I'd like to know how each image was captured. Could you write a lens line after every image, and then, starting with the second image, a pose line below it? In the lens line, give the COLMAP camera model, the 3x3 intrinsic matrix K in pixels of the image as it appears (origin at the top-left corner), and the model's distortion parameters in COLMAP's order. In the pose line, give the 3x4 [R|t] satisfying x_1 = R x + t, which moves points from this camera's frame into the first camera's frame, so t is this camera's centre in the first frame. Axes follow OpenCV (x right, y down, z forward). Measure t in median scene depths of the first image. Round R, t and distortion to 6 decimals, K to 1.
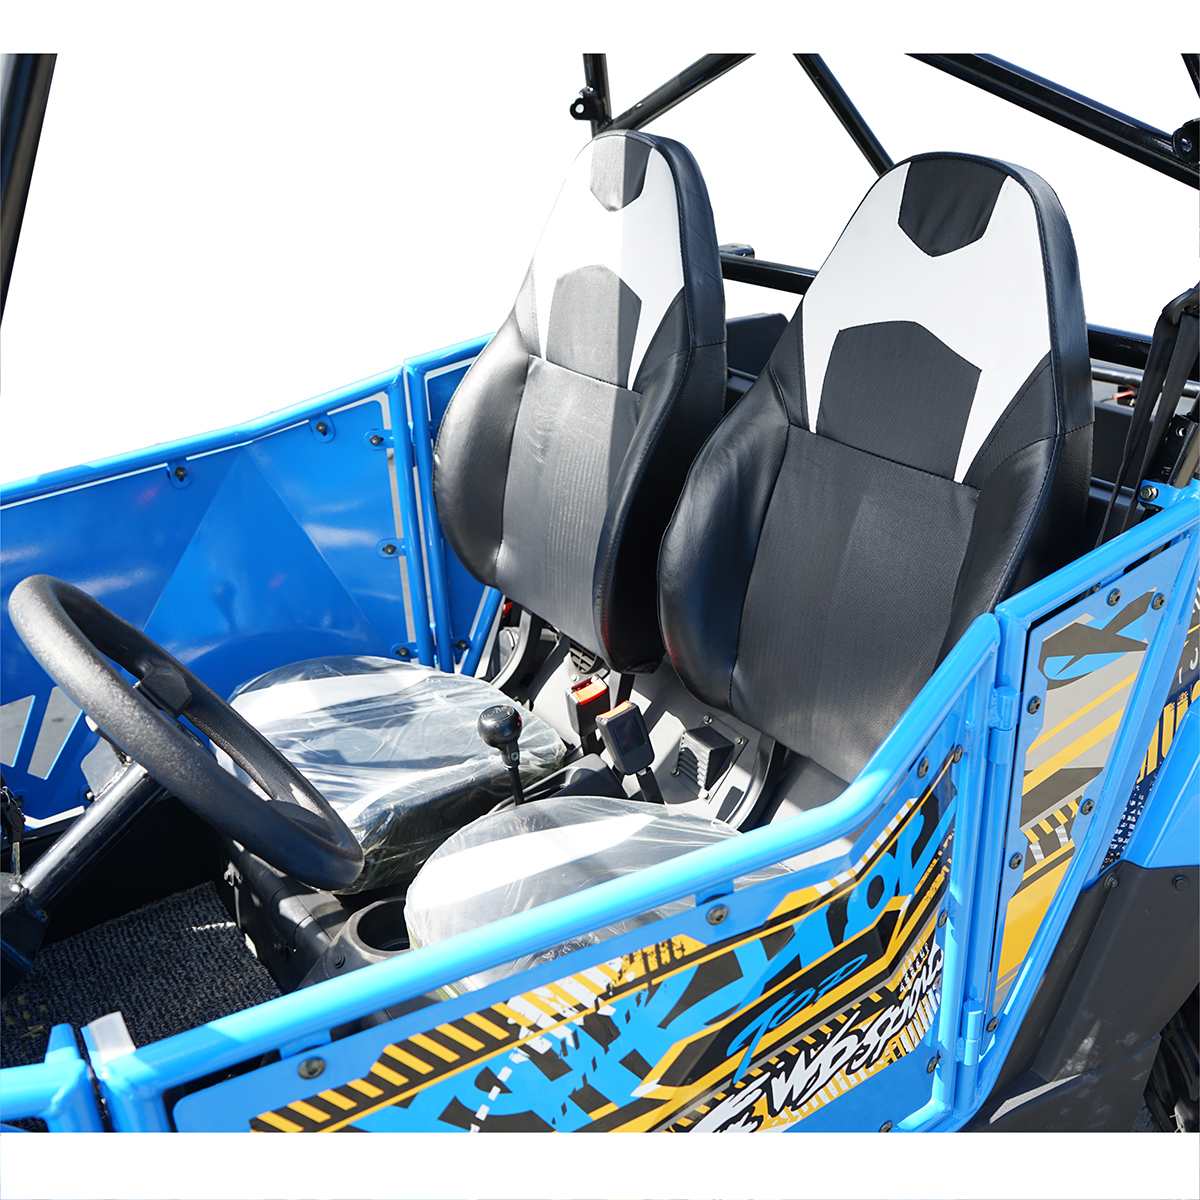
lens RADIAL K [[1303.1, 0, 704.0], [0, 1303.1, 598.7], [0, 0, 1]] dist [-0.007923, -0.009360]
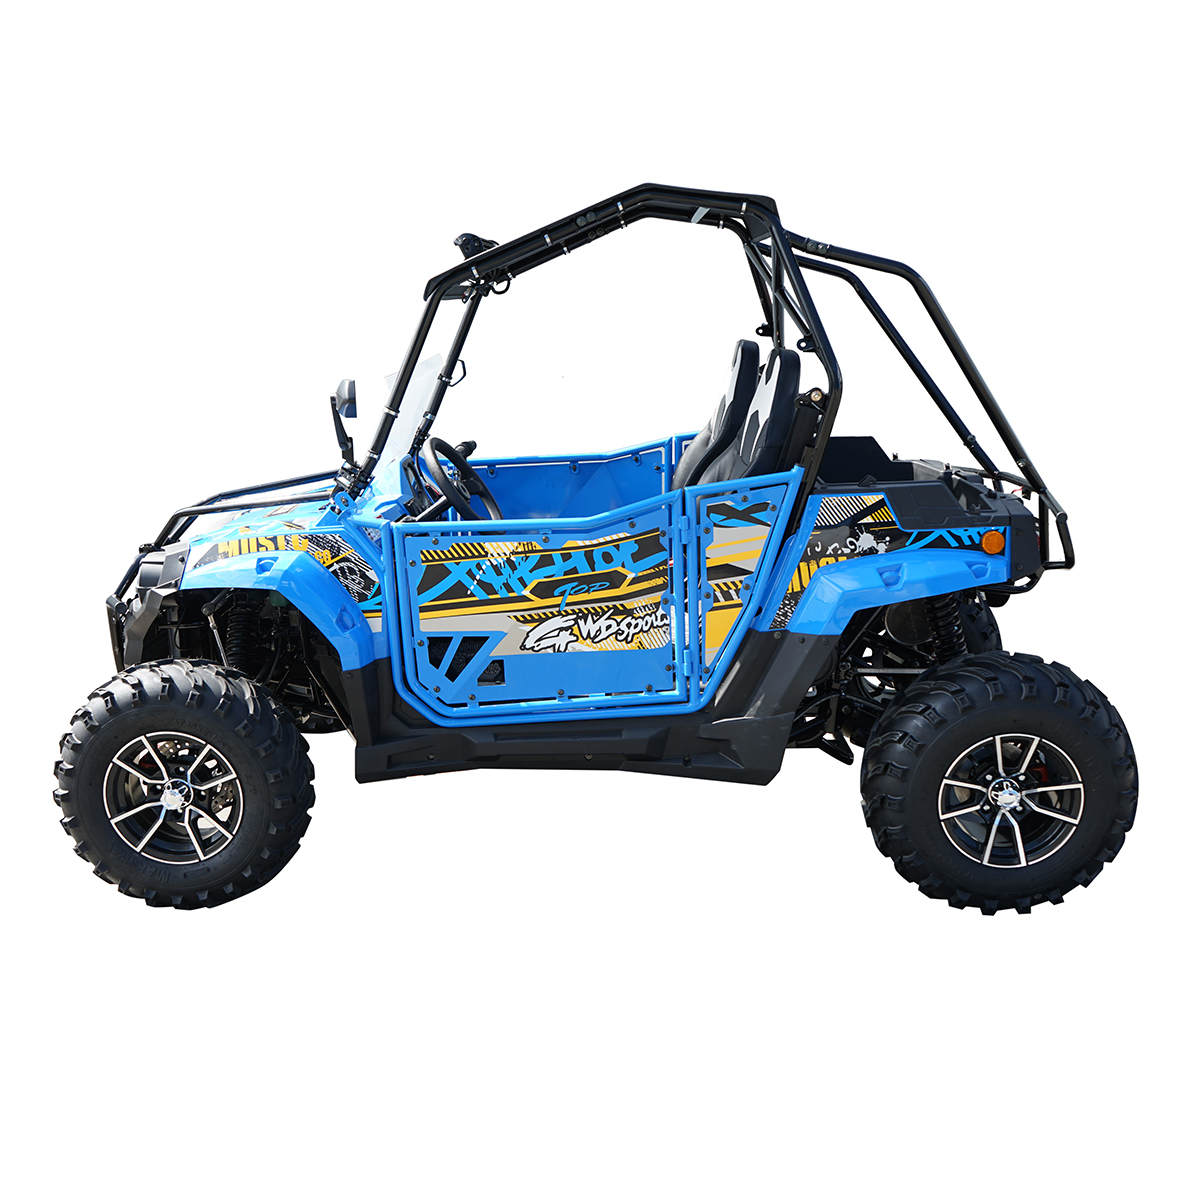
lens RADIAL K [[1303.1, 0, 704.0], [0, 1303.1, 598.7], [0, 0, 1]] dist [-0.007923, -0.009360]
pose [[0.822615, 0.142606, -0.550426, 2.114414], [-0.233516, 0.967365, -0.098364, 0.584529], [0.518436, 0.209449, 0.829069, -1.521190]]
